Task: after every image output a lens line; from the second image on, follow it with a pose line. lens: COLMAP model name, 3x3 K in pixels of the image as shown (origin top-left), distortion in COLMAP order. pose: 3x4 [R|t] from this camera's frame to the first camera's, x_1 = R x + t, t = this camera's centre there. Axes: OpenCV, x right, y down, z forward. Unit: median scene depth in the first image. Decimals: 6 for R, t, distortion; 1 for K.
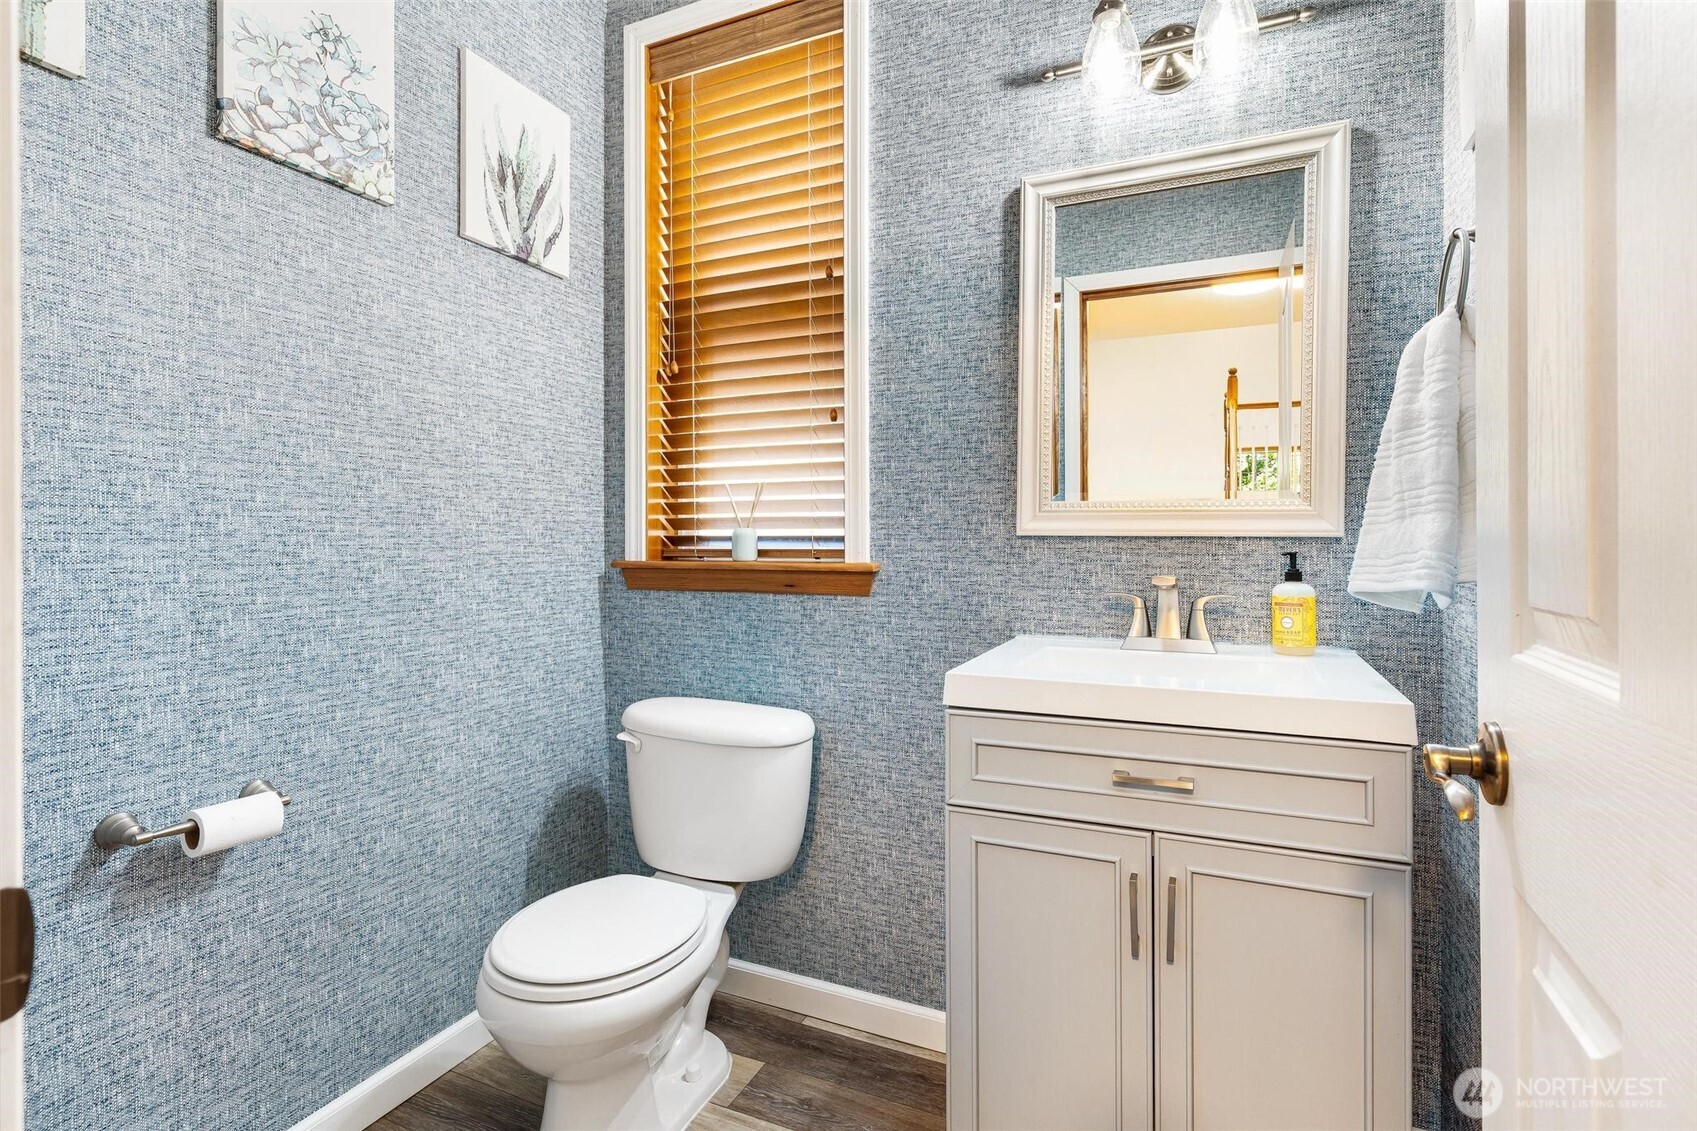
lens RADIAL K [[822.2, 0, 847.8], [0, 822.2, 555.0], [0, 0, 1]] dist [0.006783, 0.001036]
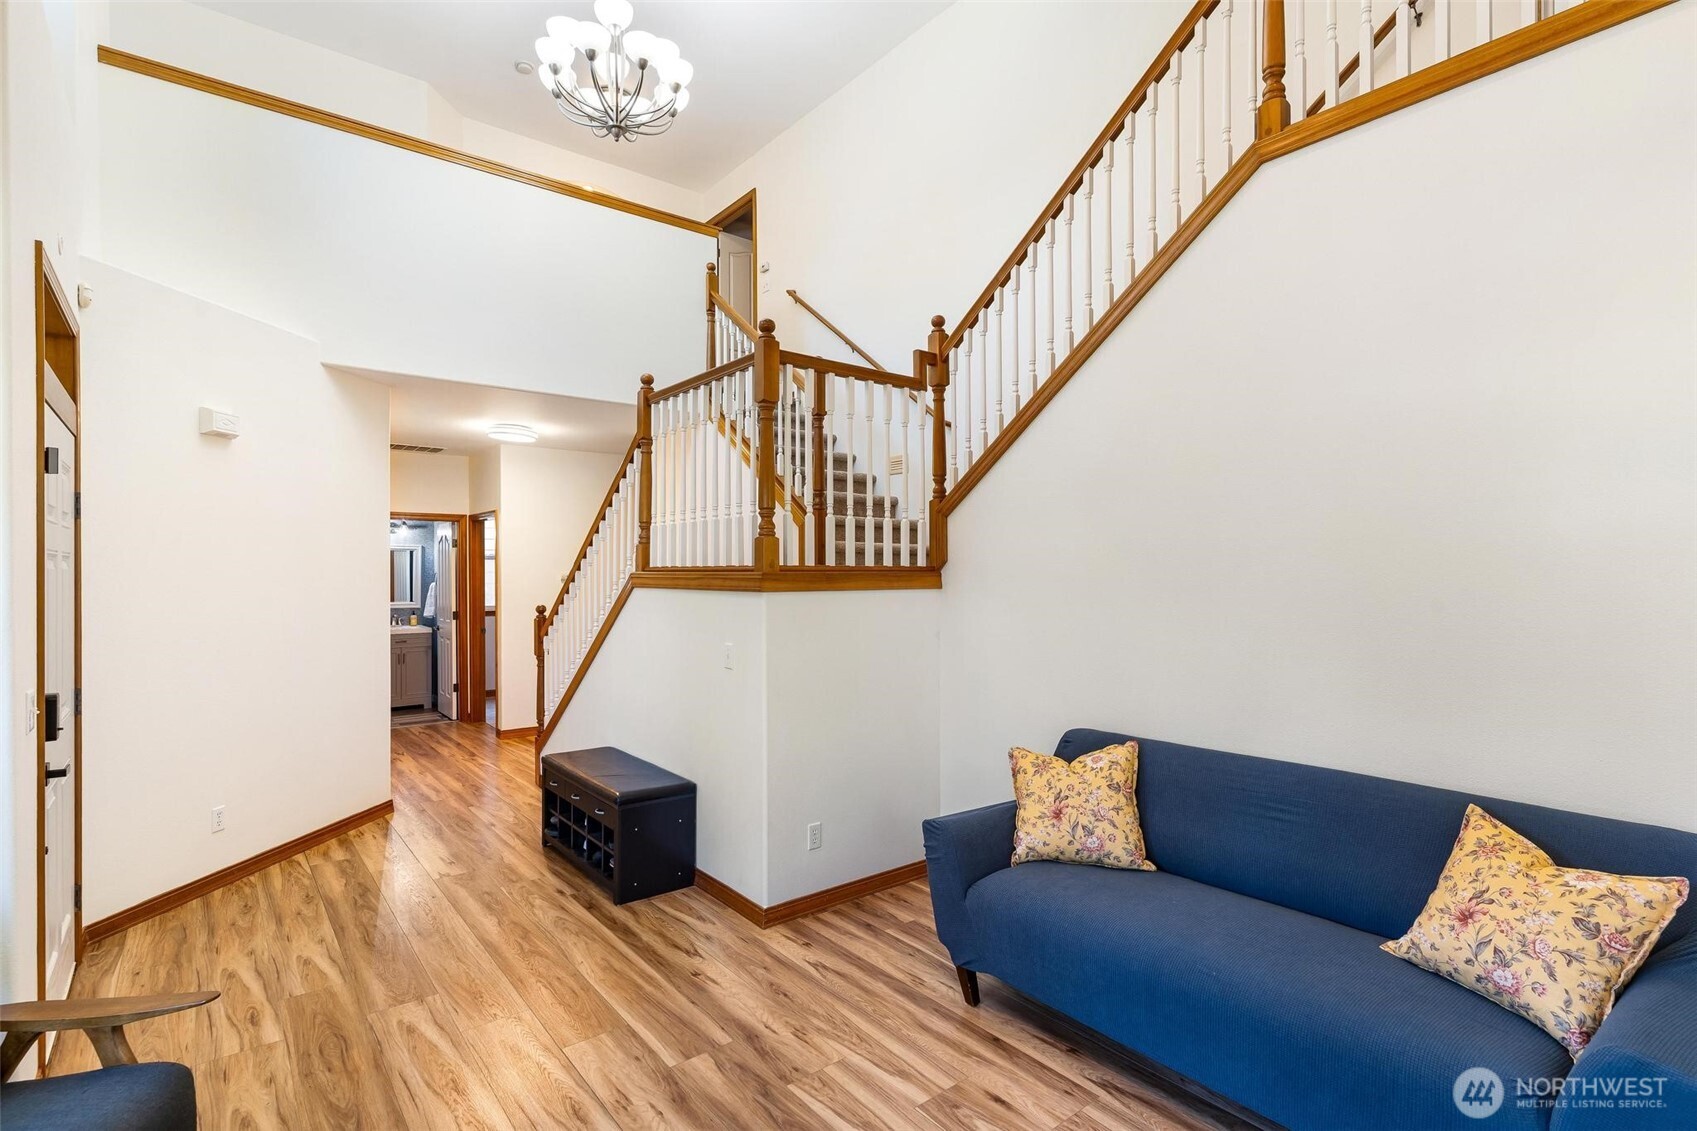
lens RADIAL K [[822.2, 0, 846.9], [0, 822.2, 573.8], [0, 0, 1]] dist [0.006783, 0.001036]
pose [[0.460689, 0.003445, 0.887555, -3.966229], [0.011389, 0.999887, -0.009792, -0.204722], [-0.887489, 0.014619, 0.460597, -5.459839]]
